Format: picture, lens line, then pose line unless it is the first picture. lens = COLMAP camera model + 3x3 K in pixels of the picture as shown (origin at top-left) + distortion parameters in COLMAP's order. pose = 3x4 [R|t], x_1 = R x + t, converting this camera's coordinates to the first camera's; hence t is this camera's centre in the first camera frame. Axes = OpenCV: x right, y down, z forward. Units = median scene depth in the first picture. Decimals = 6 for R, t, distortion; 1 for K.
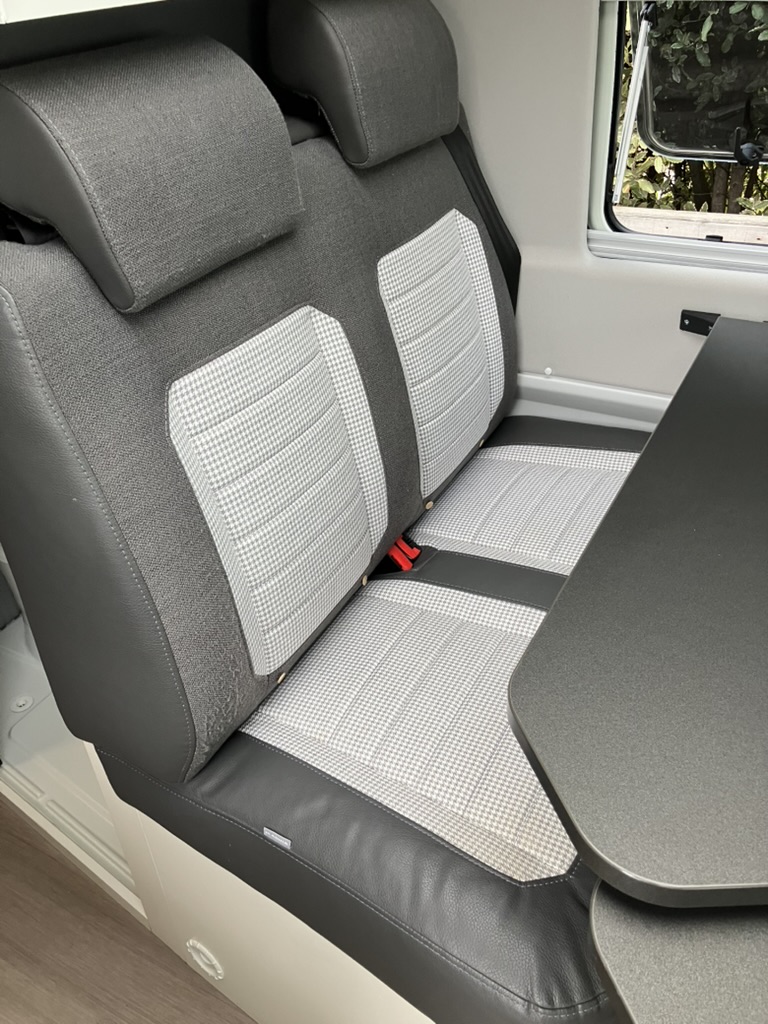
lens RADIAL K [[834.4, 0, 389.2], [0, 834.4, 505.9], [0, 0, 1]] dist [0.027618, -0.037690]
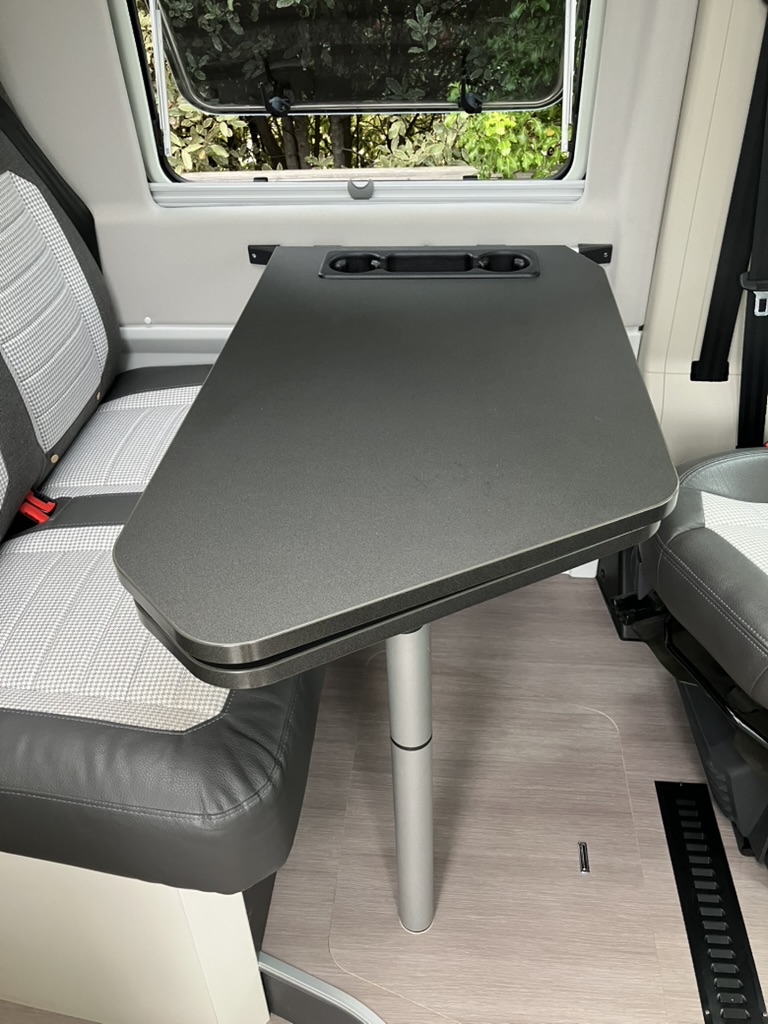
lens RADIAL K [[834.4, 0, 389.2], [0, 834.4, 505.9], [0, 0, 1]] dist [0.027618, -0.037690]
pose [[0.910727, -0.220663, 0.349118, 0.050430], [0.215803, 0.974982, 0.053290, 0.089205], [-0.352143, 0.026808, 0.935562, -0.117053]]
